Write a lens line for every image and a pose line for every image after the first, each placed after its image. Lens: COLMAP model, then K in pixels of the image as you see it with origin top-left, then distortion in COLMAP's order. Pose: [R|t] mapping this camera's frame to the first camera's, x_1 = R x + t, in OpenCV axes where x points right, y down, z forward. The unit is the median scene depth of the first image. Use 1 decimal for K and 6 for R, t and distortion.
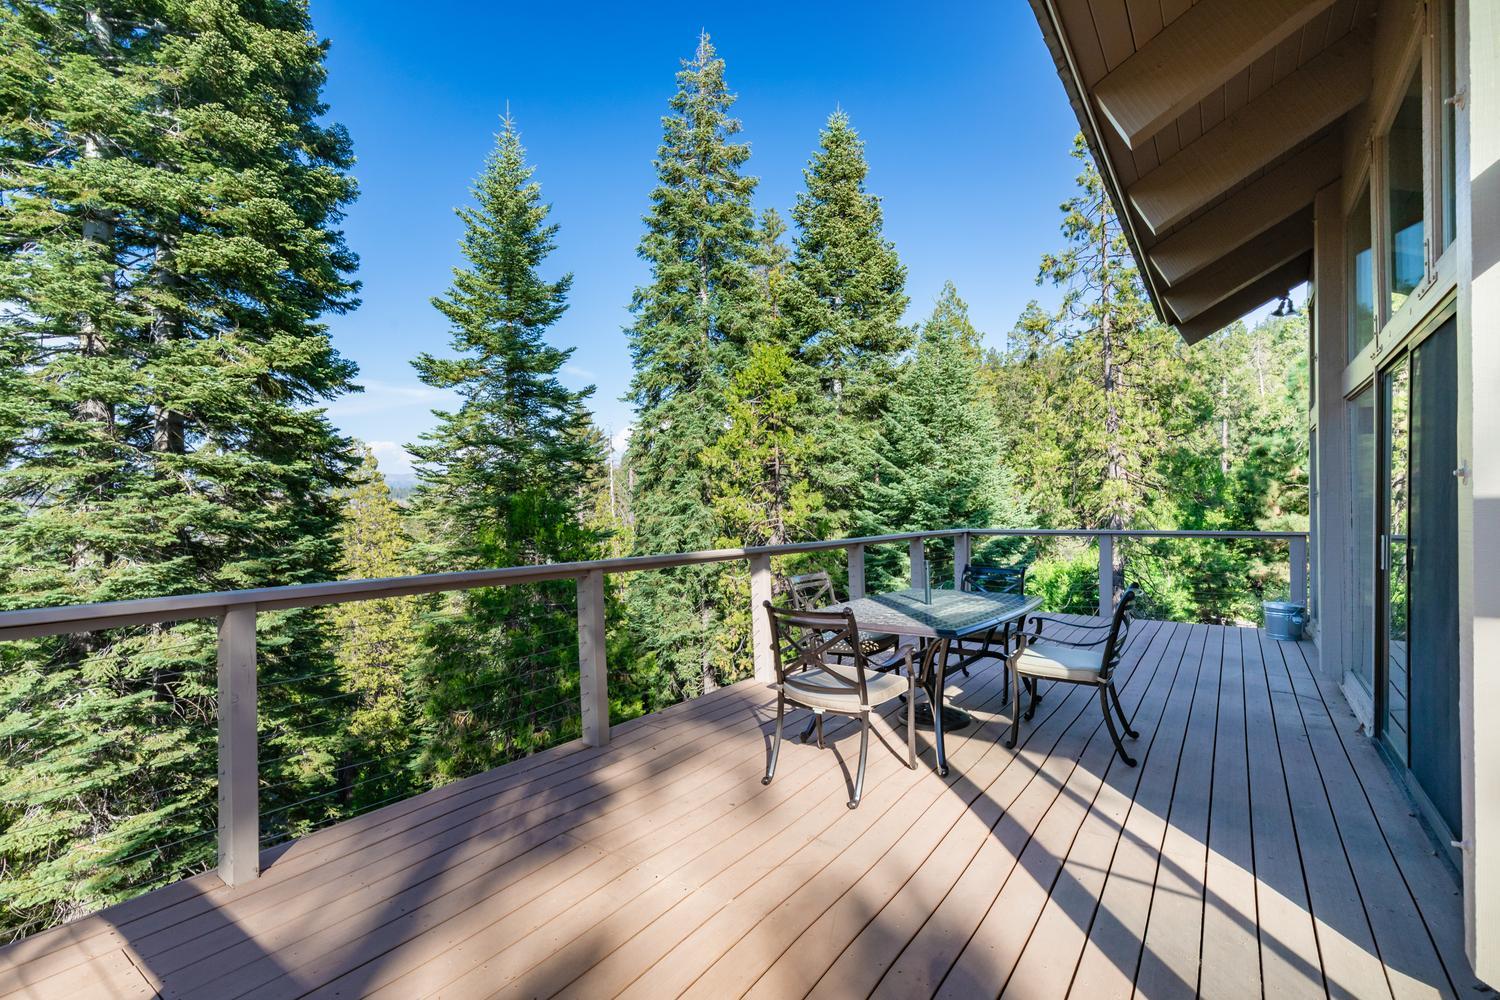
lens RADIAL K [[678.6, 0, 751.8], [0, 678.6, 505.7], [0, 0, 1]] dist [0.008826, -0.000784]
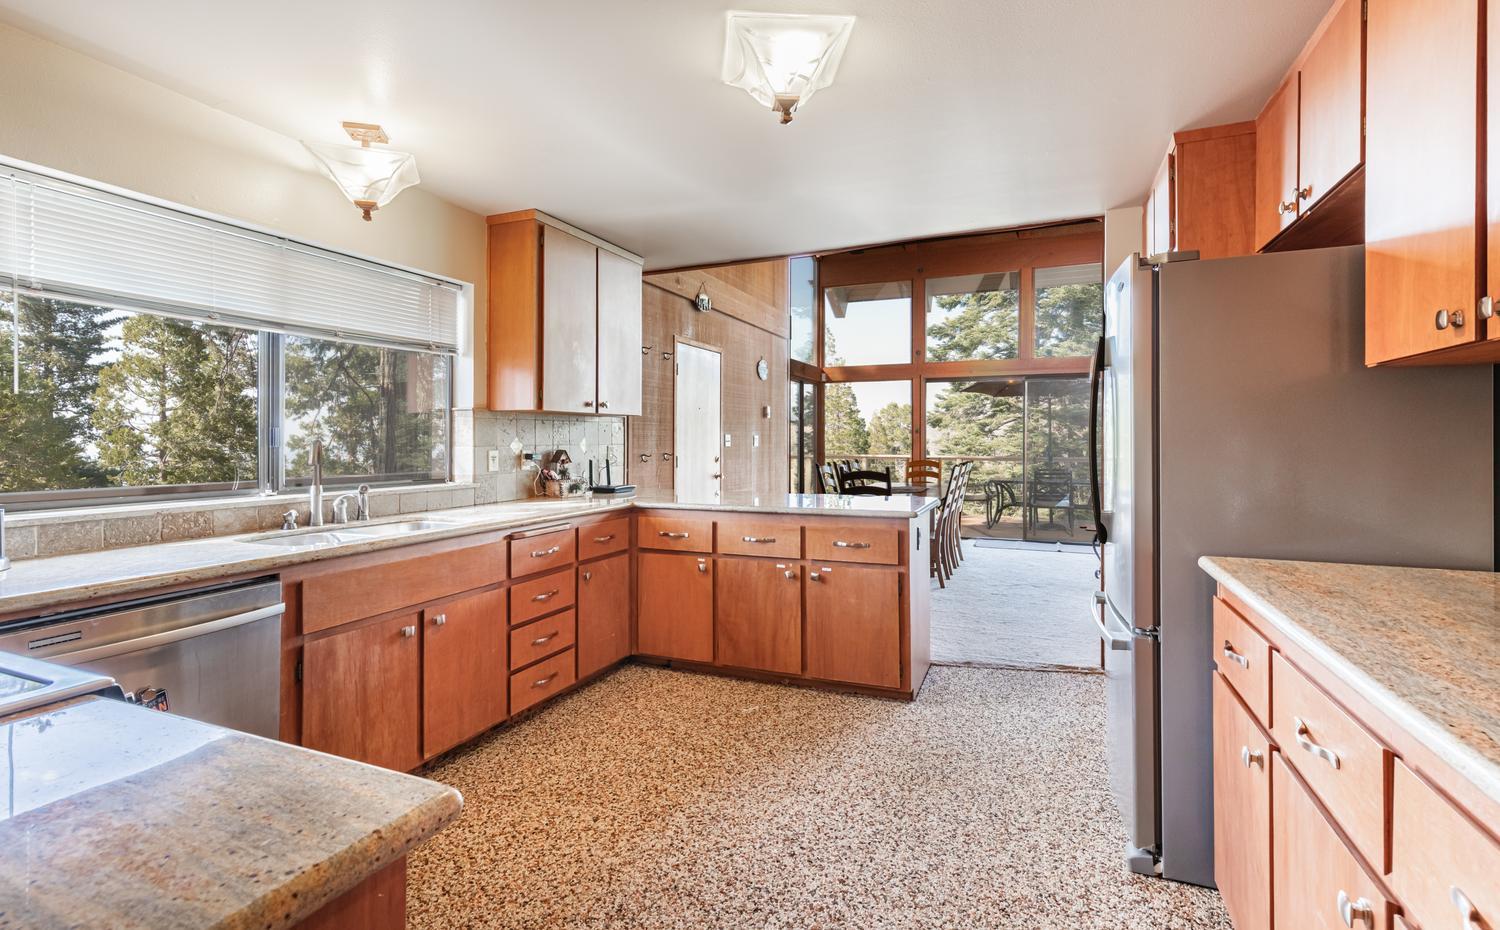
lens RADIAL K [[687.2, 0, 763.3], [0, 687.2, 439.9], [0, 0, 1]] dist [-0.004952, -0.001869]
pose [[0.223572, 0.011030, -0.974625, 0.572503], [-0.001993, 0.999939, 0.010859, -0.005254], [0.974685, -0.000485, 0.223581, -0.119766]]
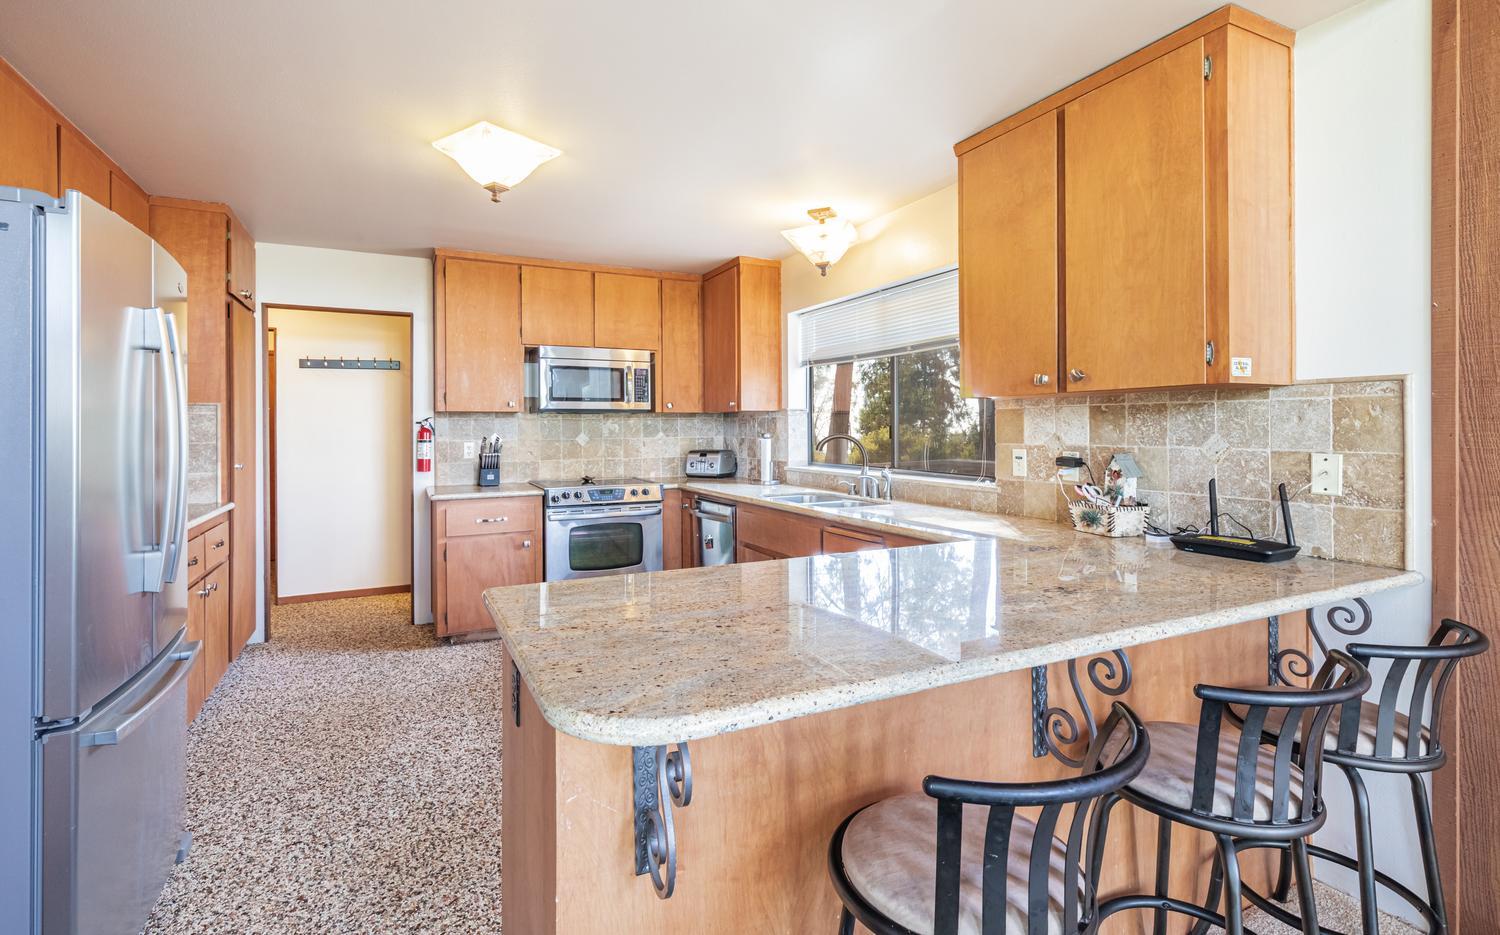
lens RADIAL K [[687.2, 0, 724.5], [0, 687.2, 428.5], [0, 0, 1]] dist [-0.004952, -0.001869]
pose [[-0.869833, 0.013663, 0.493158, 0.319395], [0.013874, 0.999899, -0.003231, -0.005101], [-0.493152, 0.004032, -0.869934, 0.031352]]
